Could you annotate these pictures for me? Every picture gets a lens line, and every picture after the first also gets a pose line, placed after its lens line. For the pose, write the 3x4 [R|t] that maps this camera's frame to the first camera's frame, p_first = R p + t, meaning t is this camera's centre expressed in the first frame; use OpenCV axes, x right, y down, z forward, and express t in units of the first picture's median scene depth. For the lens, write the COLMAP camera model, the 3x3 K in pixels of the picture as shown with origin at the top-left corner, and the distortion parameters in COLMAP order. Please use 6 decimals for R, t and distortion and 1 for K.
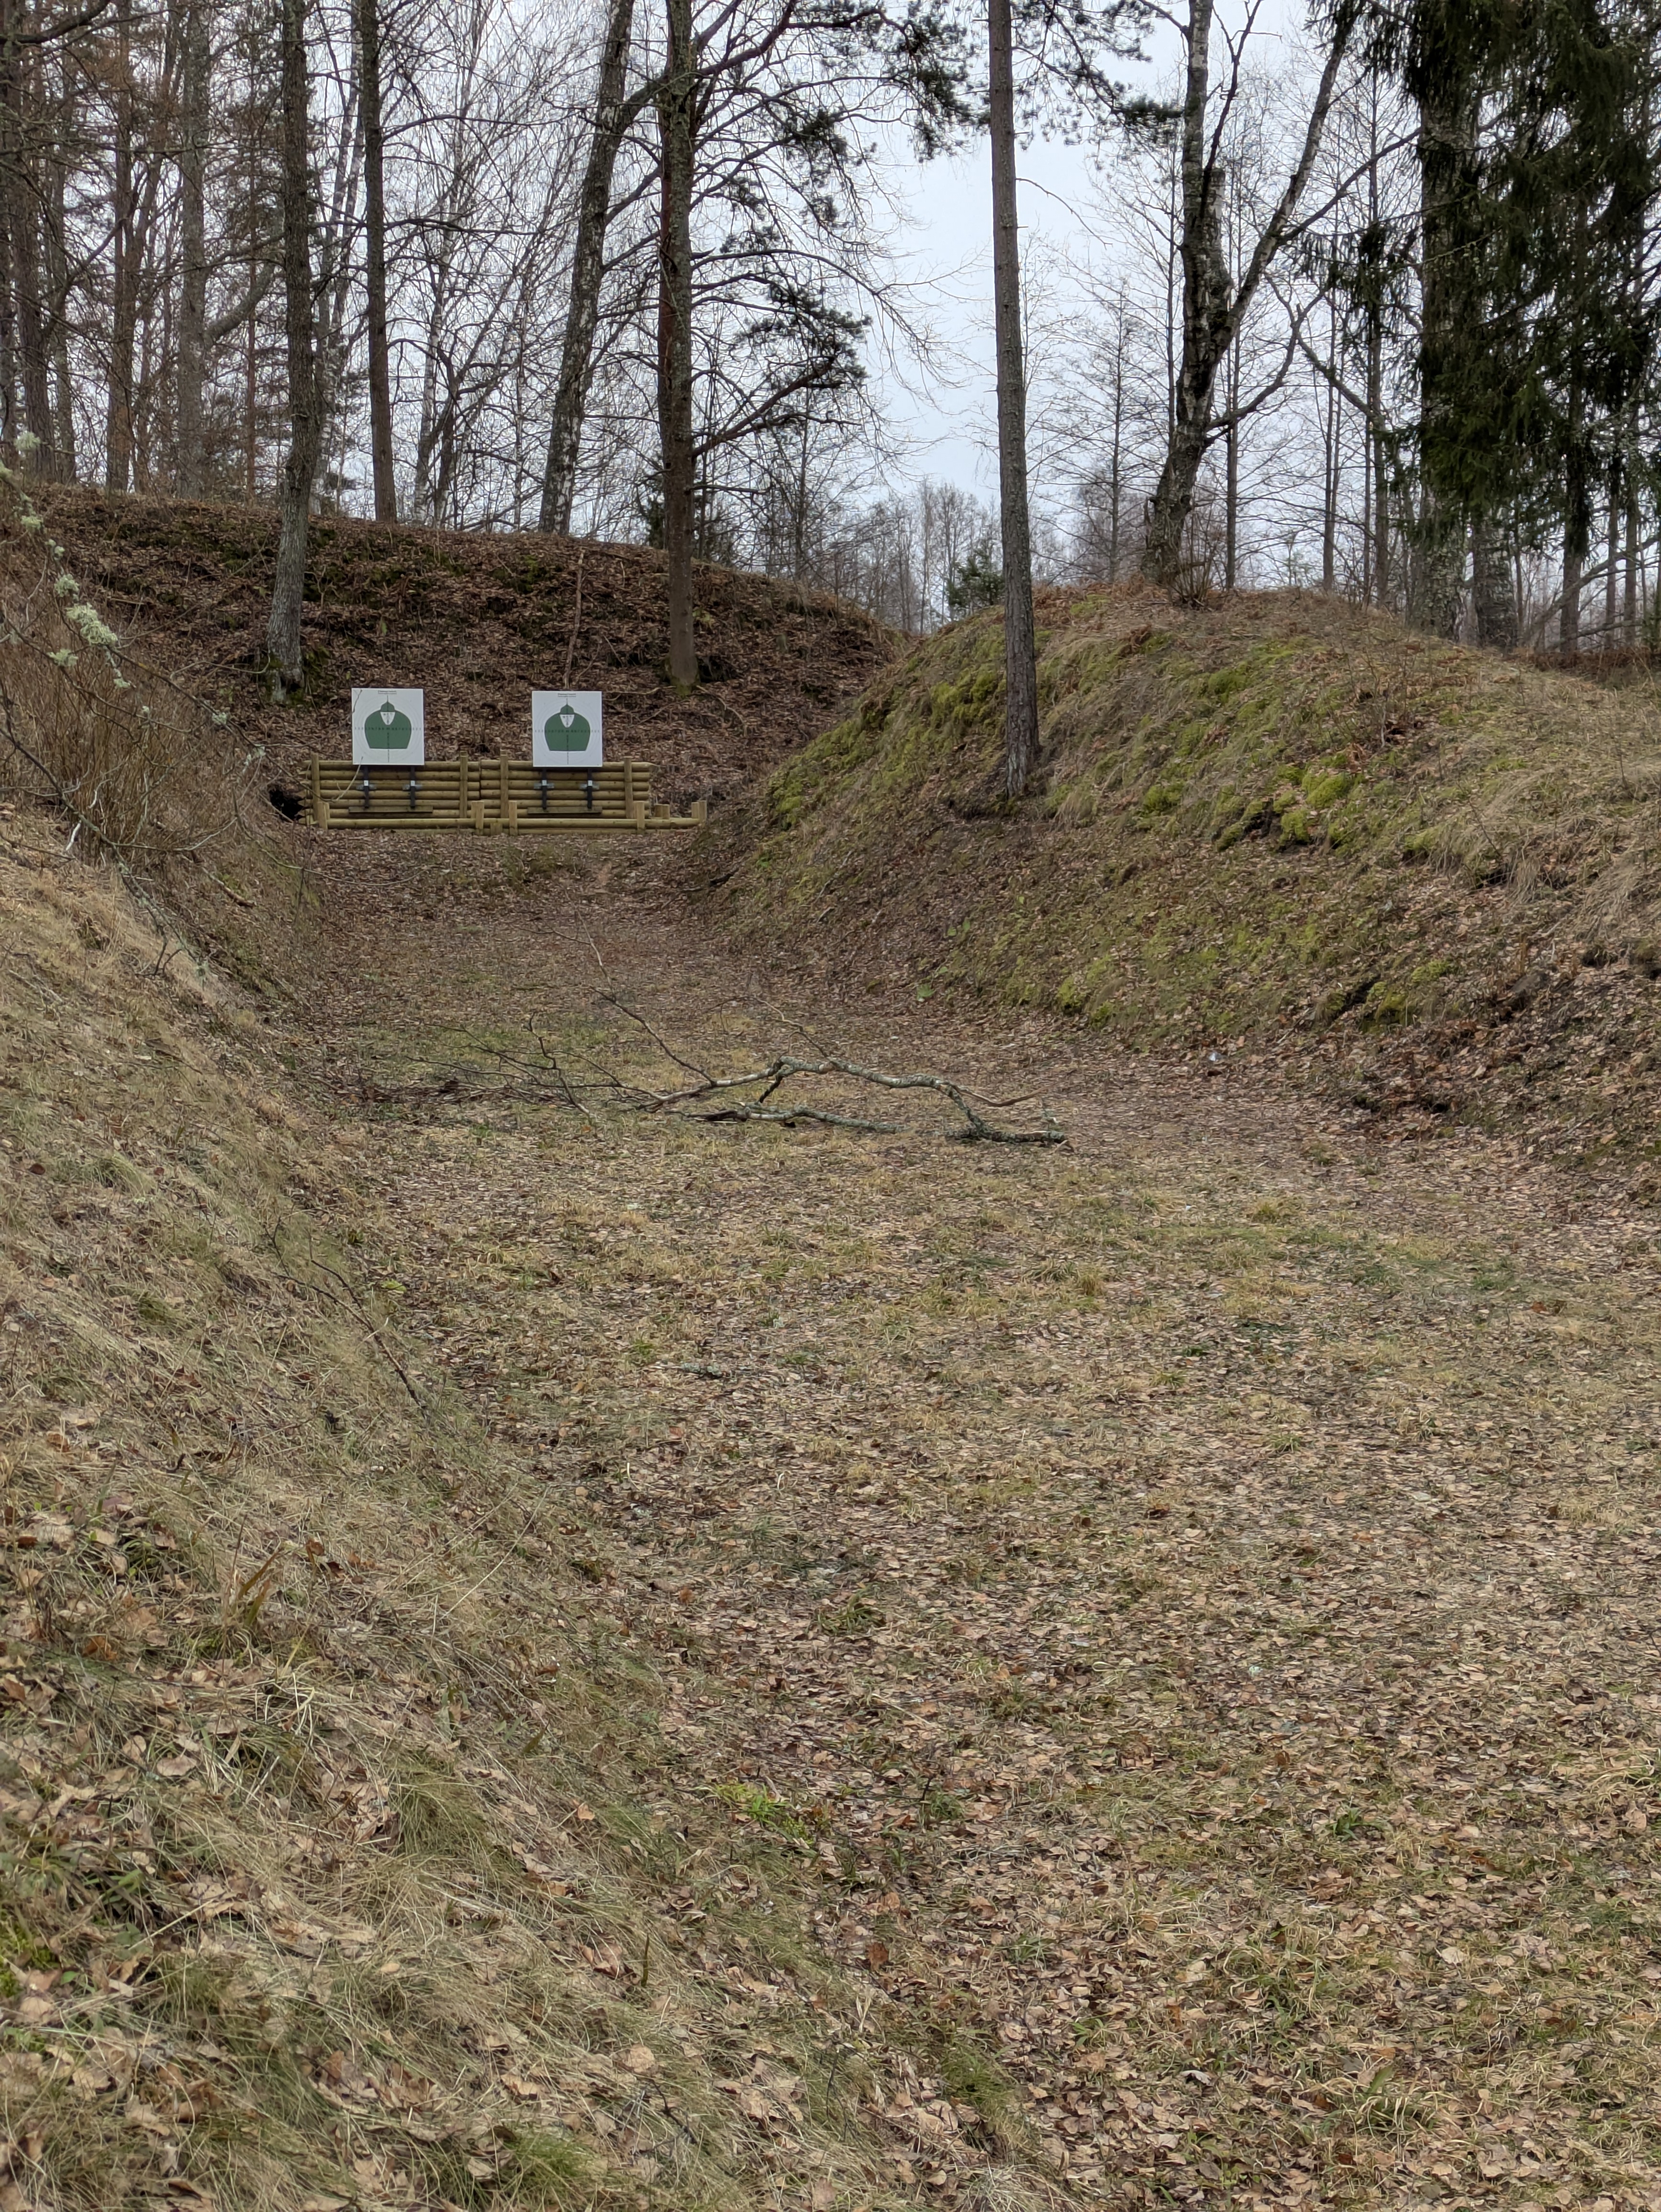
lens RADIAL K [[3358.1, 0, 892.5], [0, 3358.1, 1157.1], [0, 0, 1]] dist [0.039217, 0.000000]
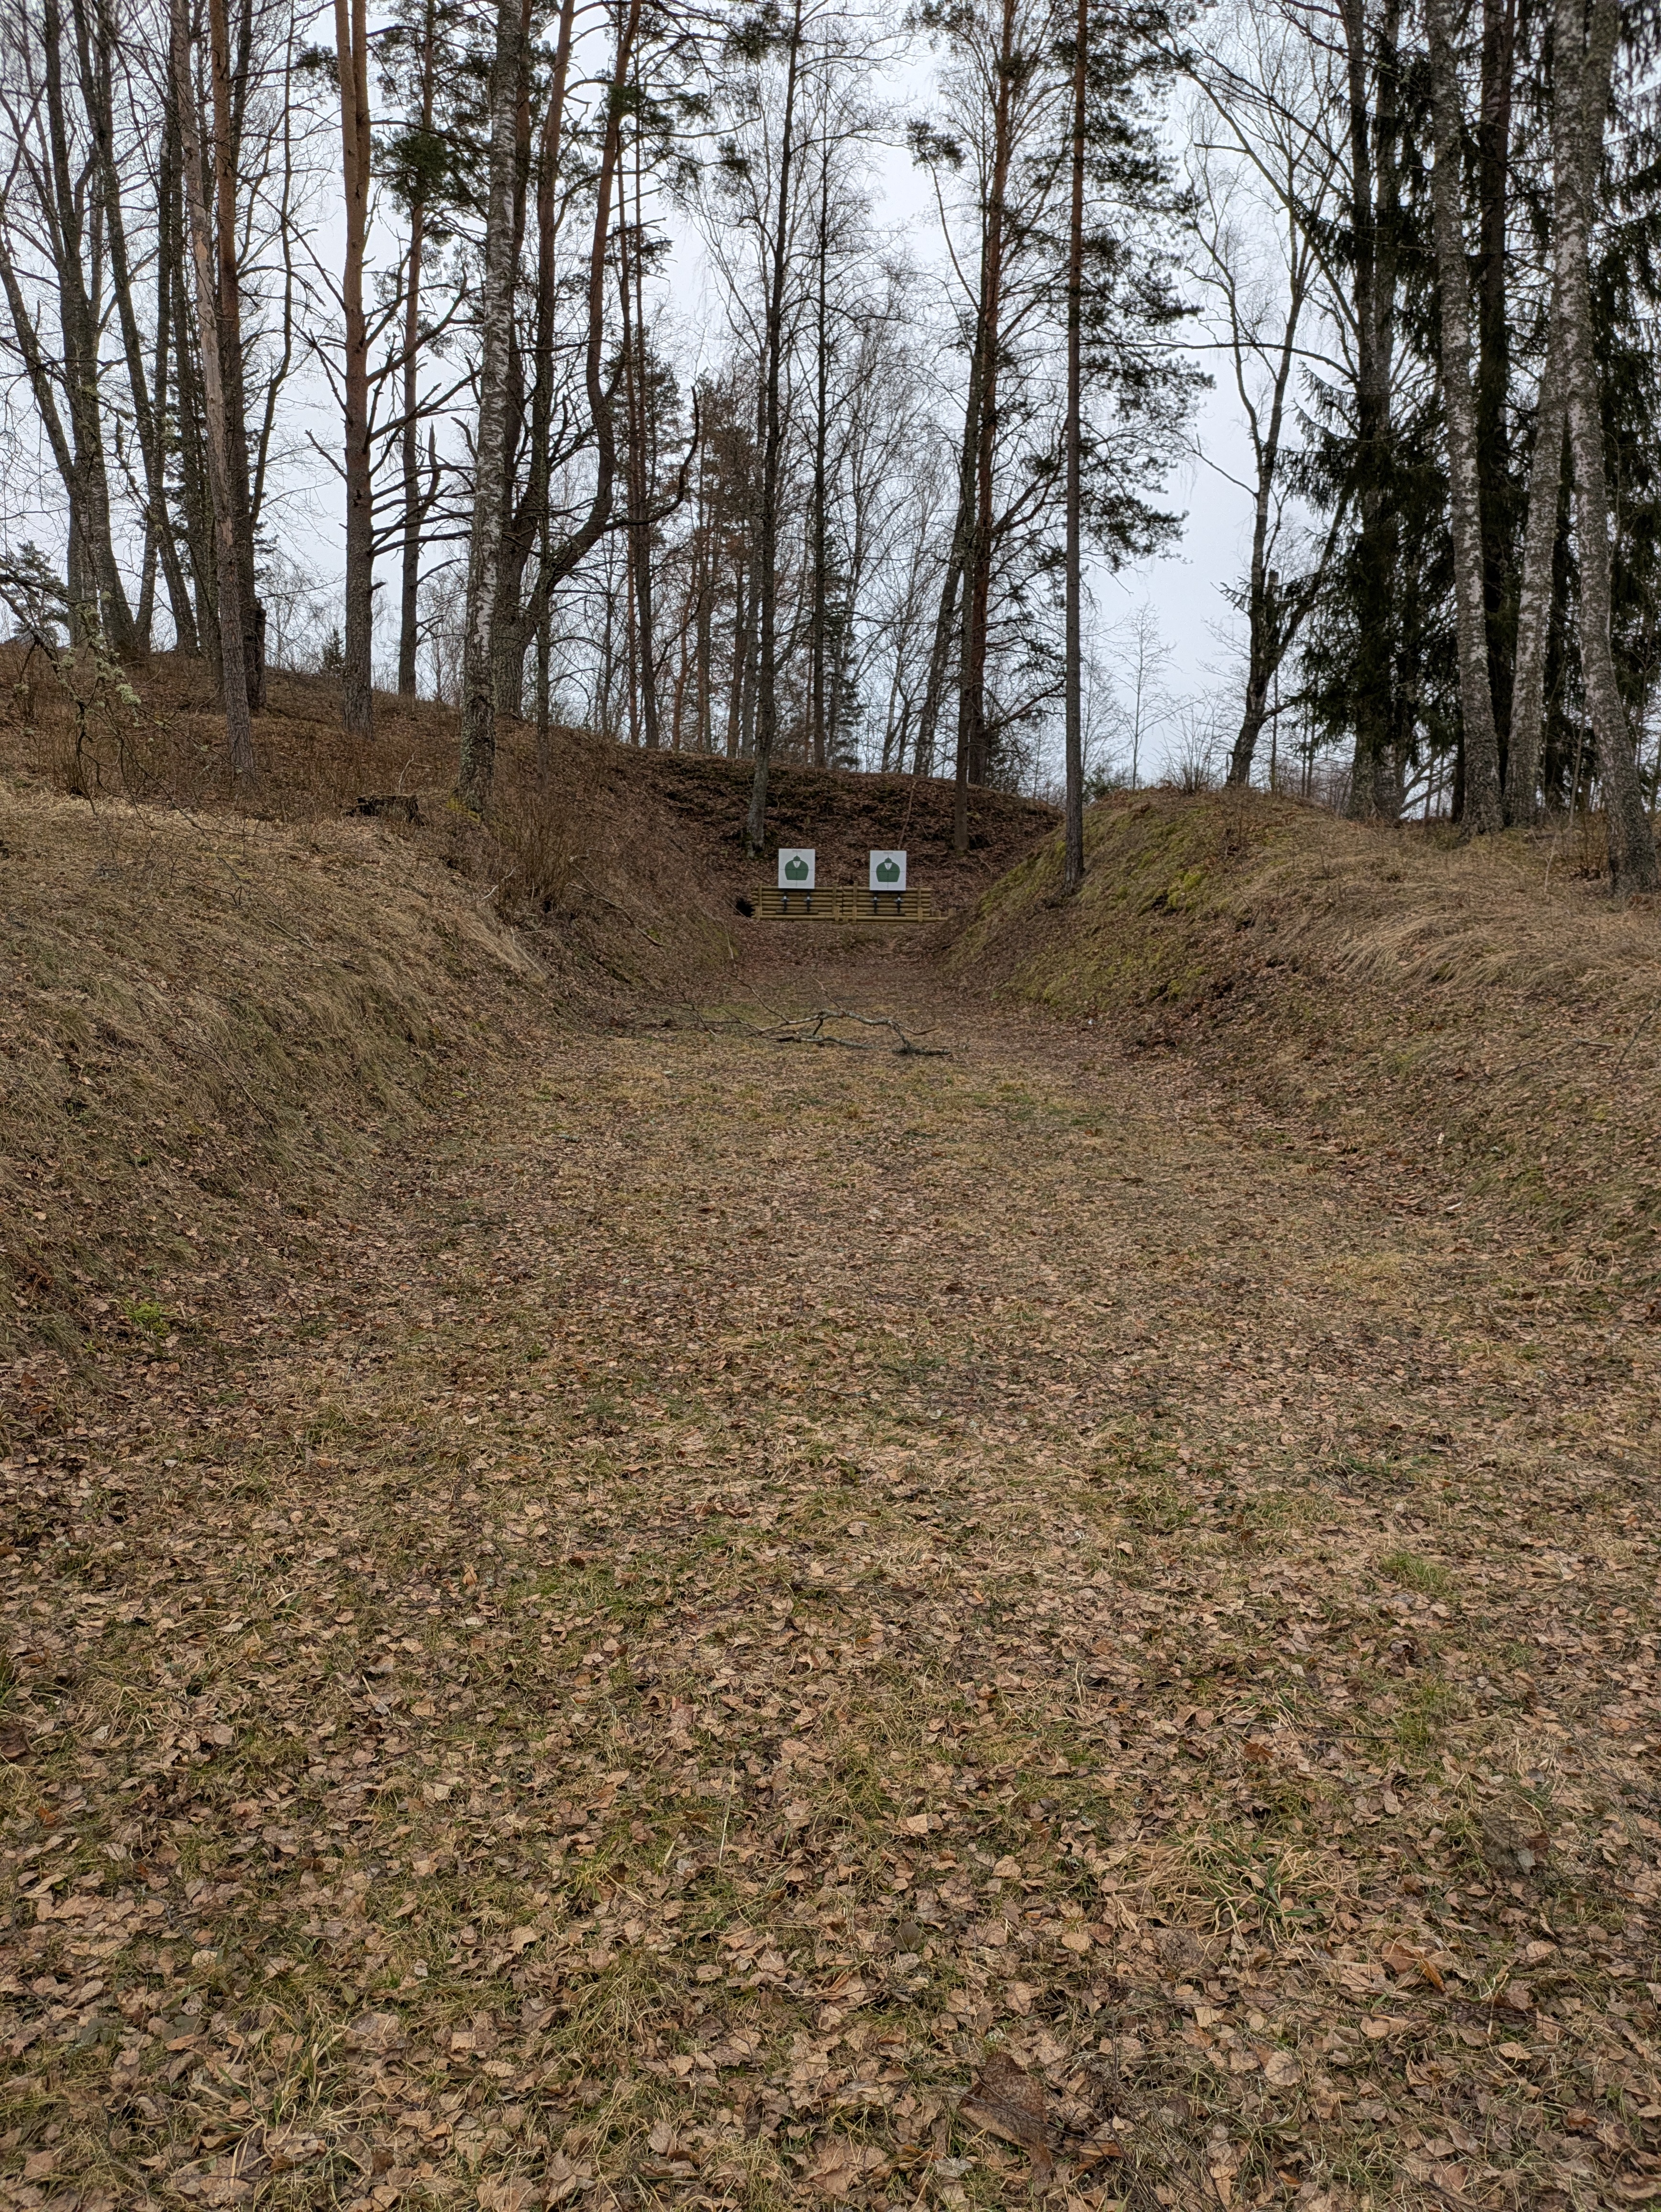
lens RADIAL K [[1683.0, 0, 913.5], [0, 1683.0, 1170.5], [0, 0, 1]] dist [0.039256, -0.036393]
pose [[0.975906, 0.041772, -0.214156, 0.201110], [-0.037824, 0.999031, 0.022504, 0.033359], [0.214889, -0.013862, 0.976540, 0.092594]]
